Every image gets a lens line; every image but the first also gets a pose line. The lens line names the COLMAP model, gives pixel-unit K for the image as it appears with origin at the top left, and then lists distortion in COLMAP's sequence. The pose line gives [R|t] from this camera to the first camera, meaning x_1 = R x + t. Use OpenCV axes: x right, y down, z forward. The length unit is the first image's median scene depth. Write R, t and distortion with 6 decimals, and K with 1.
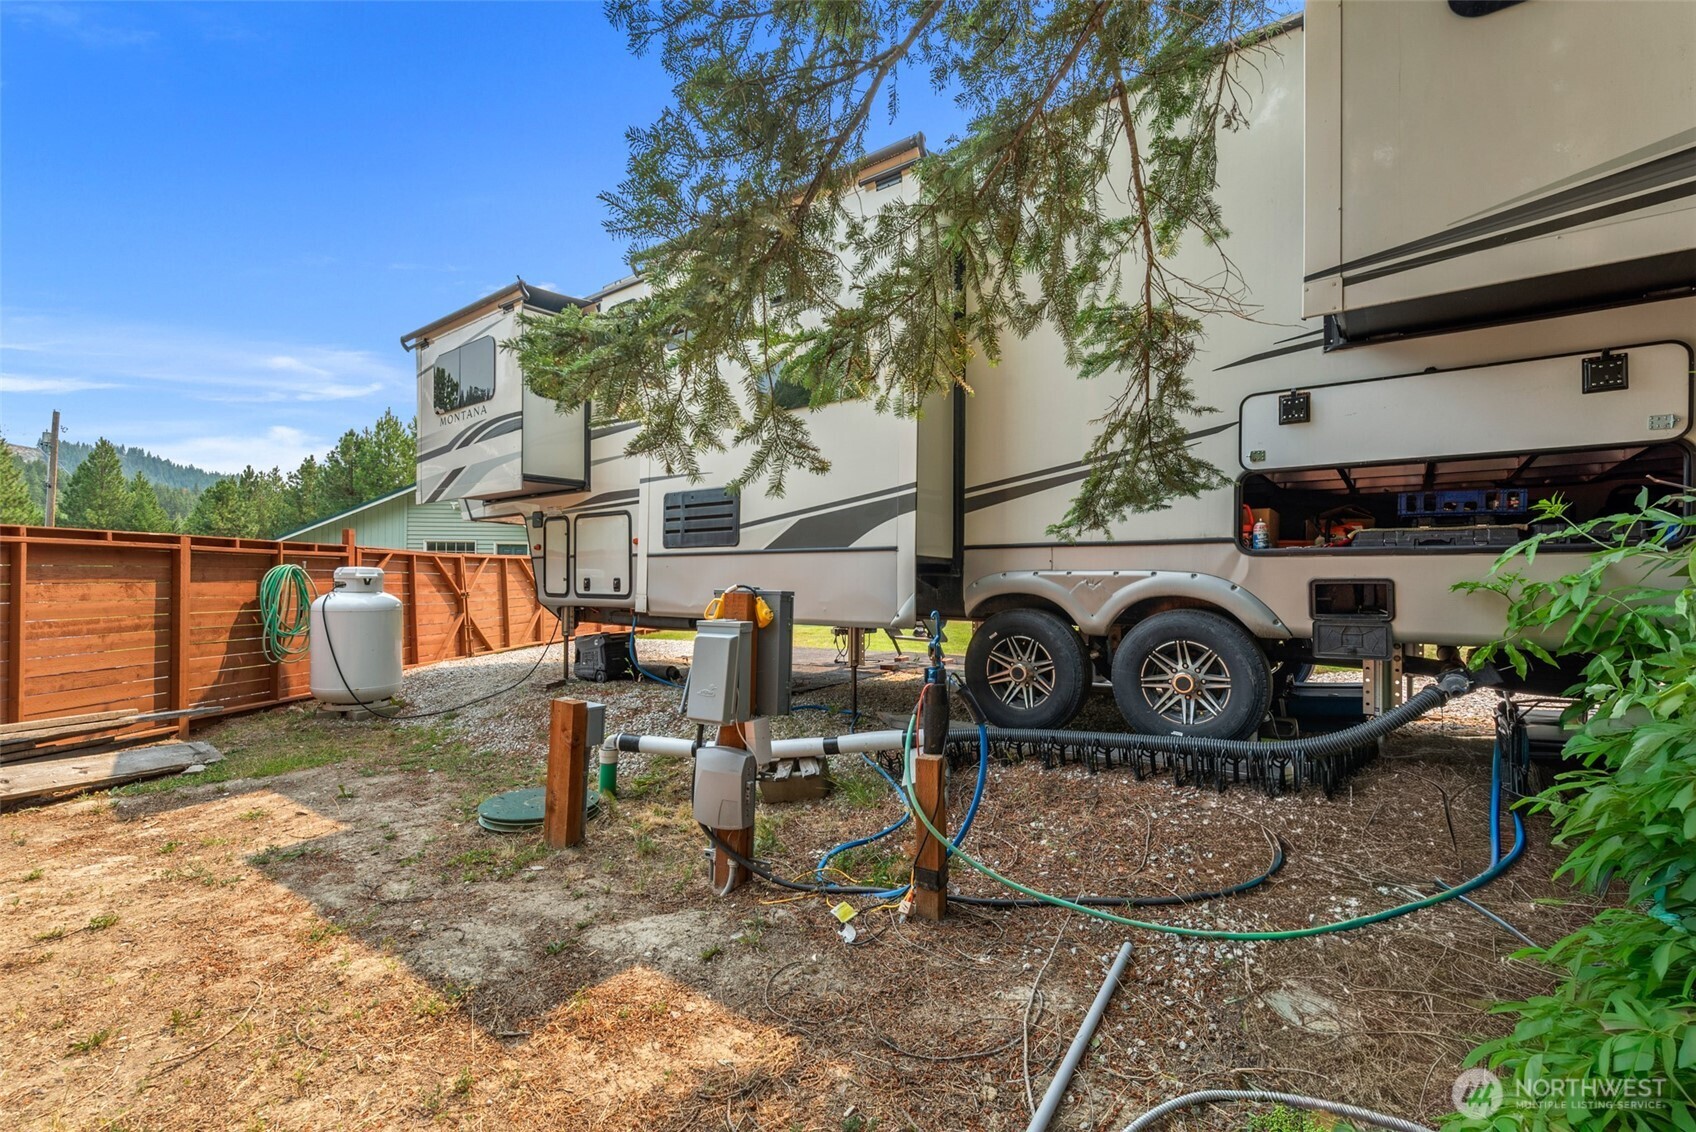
lens RADIAL K [[735.0, 0, 848.0], [0, 735.0, 566.0], [0, 0, 1]] dist [0.001795, 0.000119]
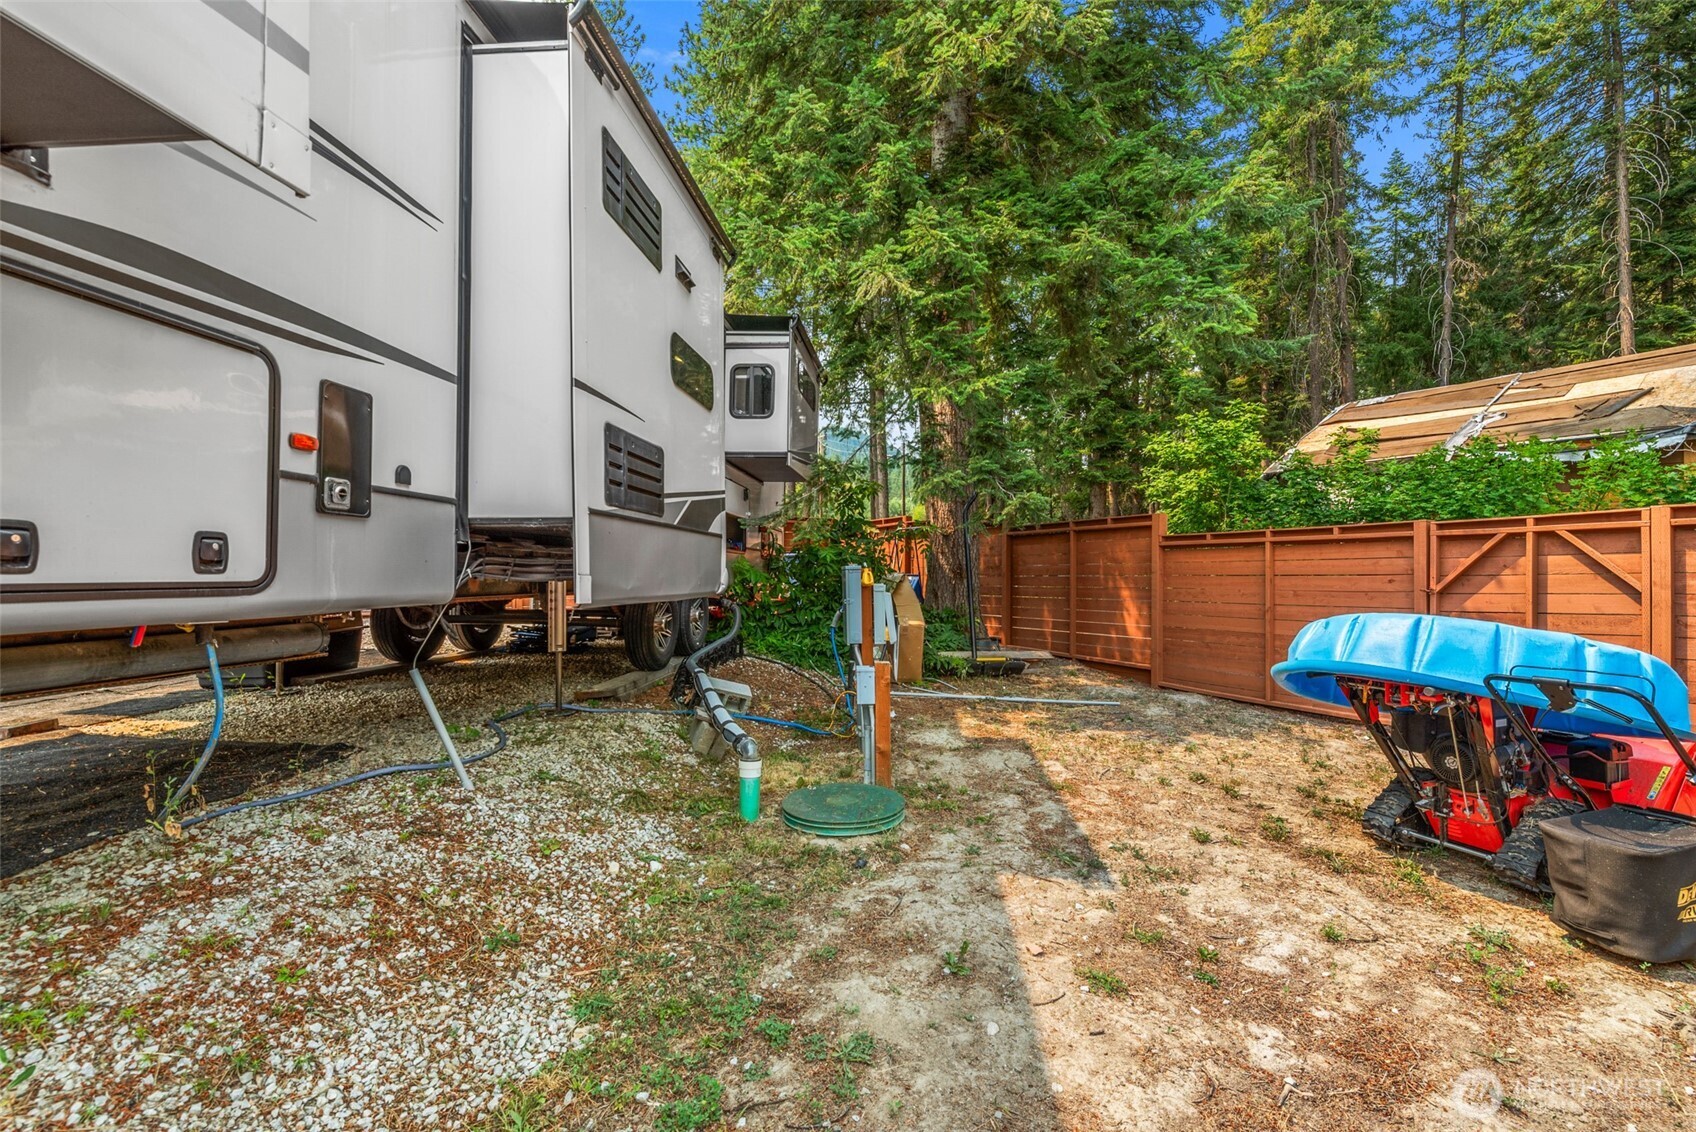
lens RADIAL K [[735.0, 0, 848.0], [0, 735.0, 566.0], [0, 0, 1]] dist [0.001795, 0.000119]
pose [[-0.532245, -0.005217, 0.846574, -1.261604], [-0.034415, 0.999288, -0.015478, 0.046550], [-0.845891, -0.037373, -0.532045, 1.579773]]
